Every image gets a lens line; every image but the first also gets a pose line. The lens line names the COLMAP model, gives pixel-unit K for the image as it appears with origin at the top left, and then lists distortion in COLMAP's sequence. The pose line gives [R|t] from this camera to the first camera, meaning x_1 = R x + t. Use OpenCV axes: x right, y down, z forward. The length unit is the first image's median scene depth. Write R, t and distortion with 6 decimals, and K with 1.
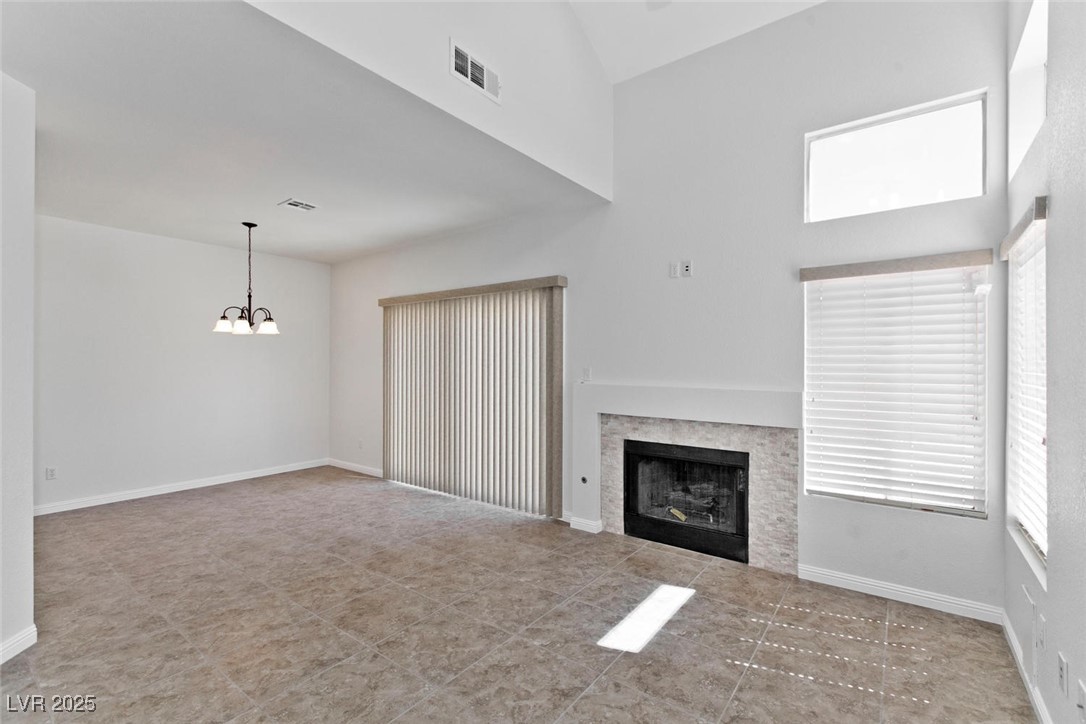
lens RADIAL K [[481.5, 0, 543.1], [0, 481.5, 360.7], [0, 0, 1]] dist [0.003627, -0.001601]
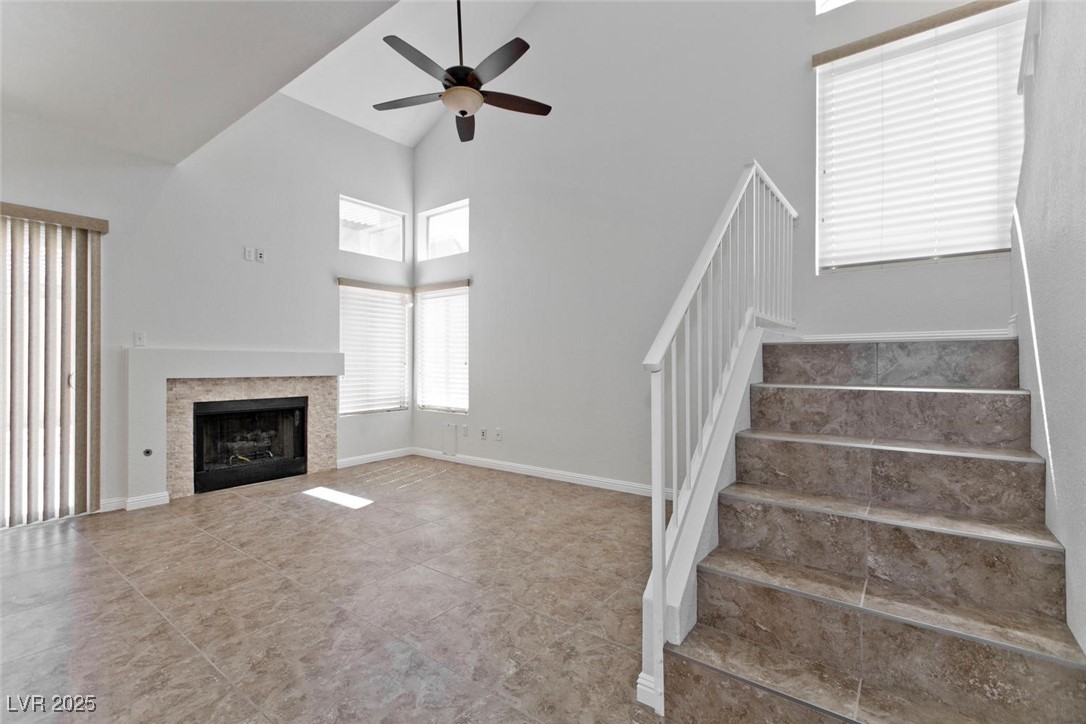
lens RADIAL K [[481.5, 0, 542.8], [0, 481.5, 360.8], [0, 0, 1]] dist [0.003627, -0.001601]
pose [[0.009021, 0.003609, 0.999953, -1.014186], [-0.003064, 0.999989, -0.003582, 0.088139], [-0.999955, -0.003032, 0.009032, 0.284726]]
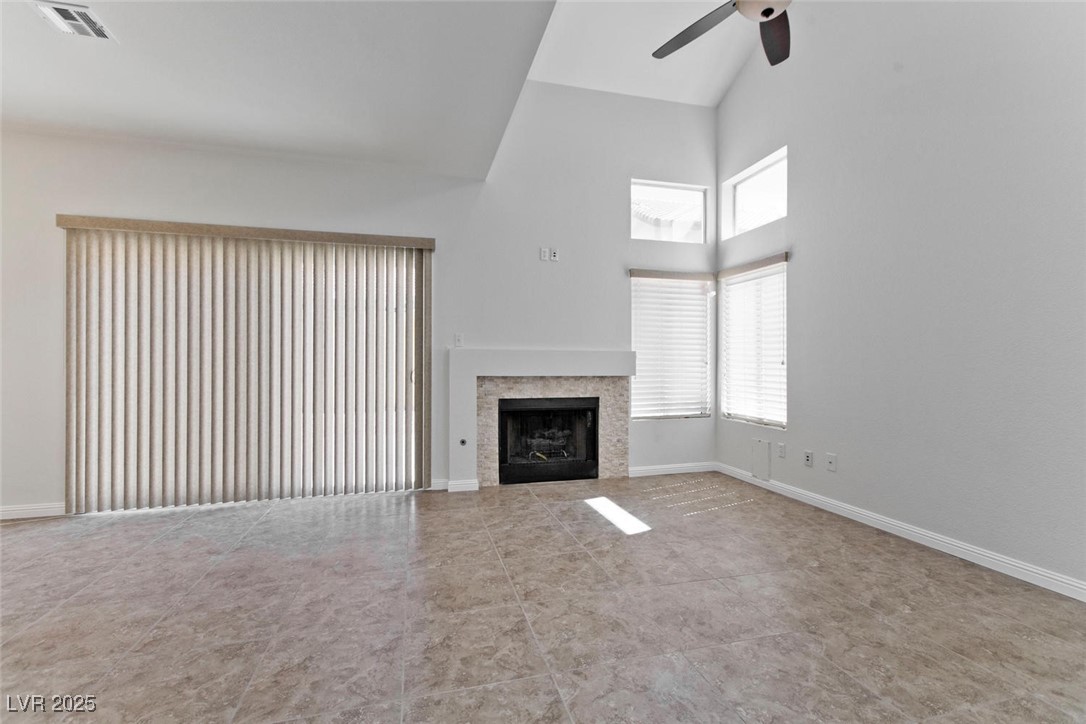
lens RADIAL K [[481.5, 0, 543.4], [0, 481.5, 361.1], [0, 0, 1]] dist [0.003627, -0.001601]
pose [[0.617508, 0.001170, 0.786564, -0.753901], [-0.003071, 0.999995, 0.000923, 0.087985], [-0.786559, -0.002986, 0.617508, 0.277908]]
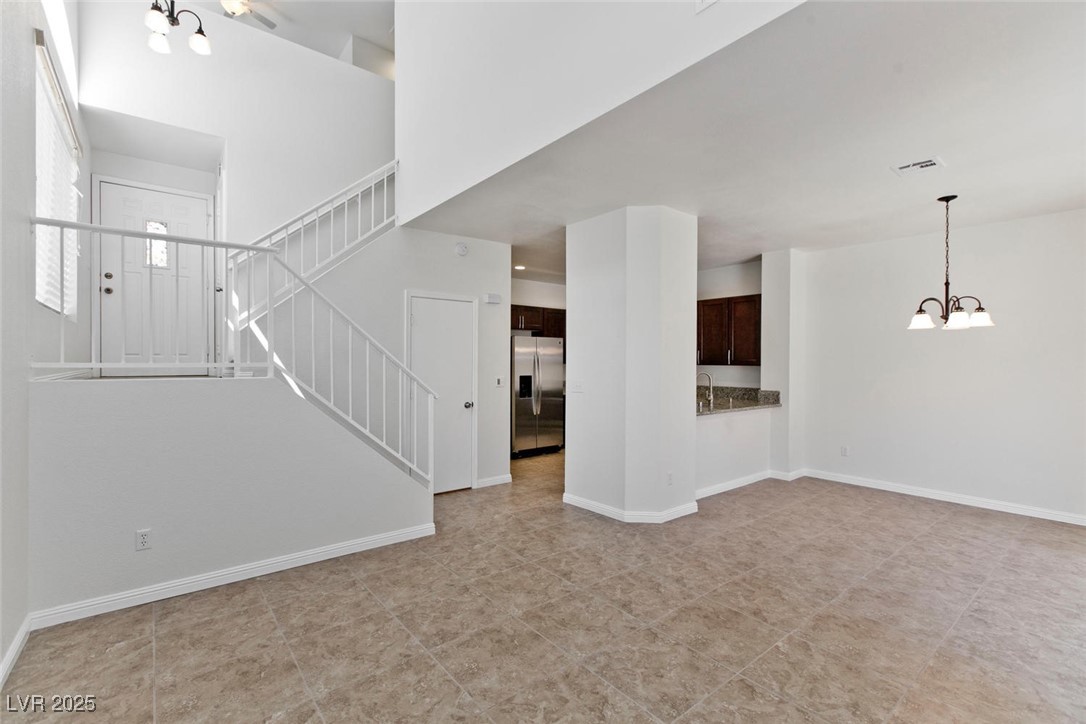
lens RADIAL K [[481.5, 0, 543.4], [0, 481.5, 361.6], [0, 0, 1]] dist [0.003627, -0.001601]
pose [[-0.245805, -0.002234, -0.969317, 0.526210], [-0.001548, 0.999997, -0.001912, 0.005614], [0.969318, 0.001031, -0.245808, 0.734794]]
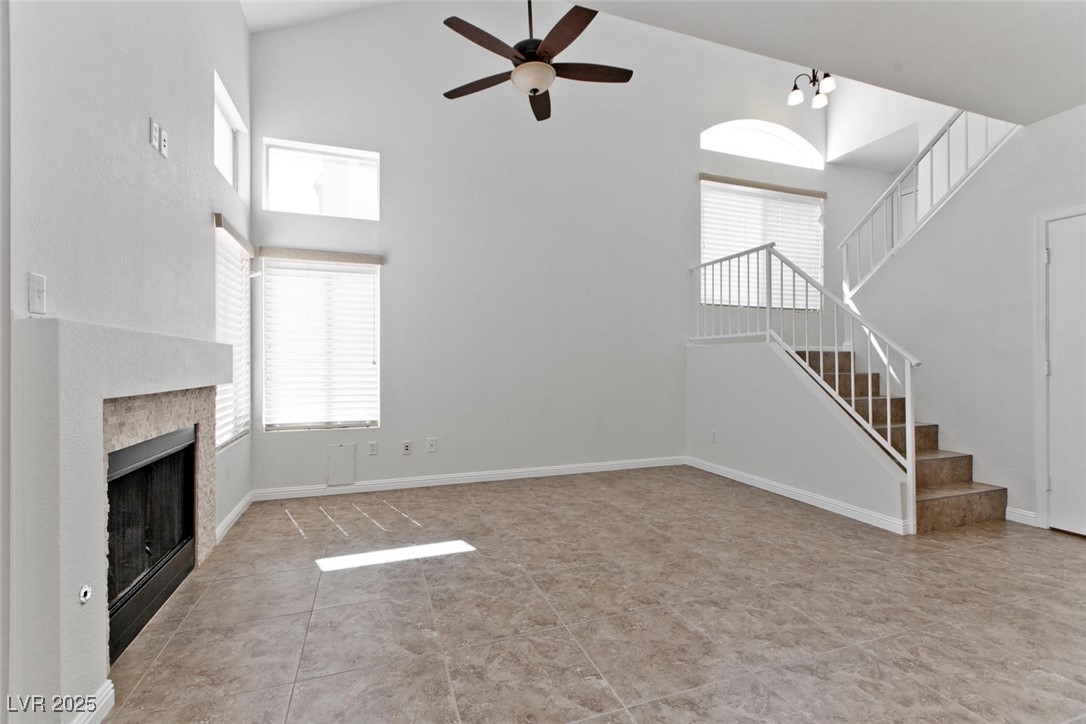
lens RADIAL K [[481.5, 0, 543.6], [0, 481.5, 361.1], [0, 0, 1]] dist [0.003627, -0.001601]
pose [[-0.833580, 0.000121, 0.552398, -0.475618], [-0.003585, 0.999978, -0.005630, 0.093799], [-0.552387, -0.006674, -0.833561, 1.349104]]
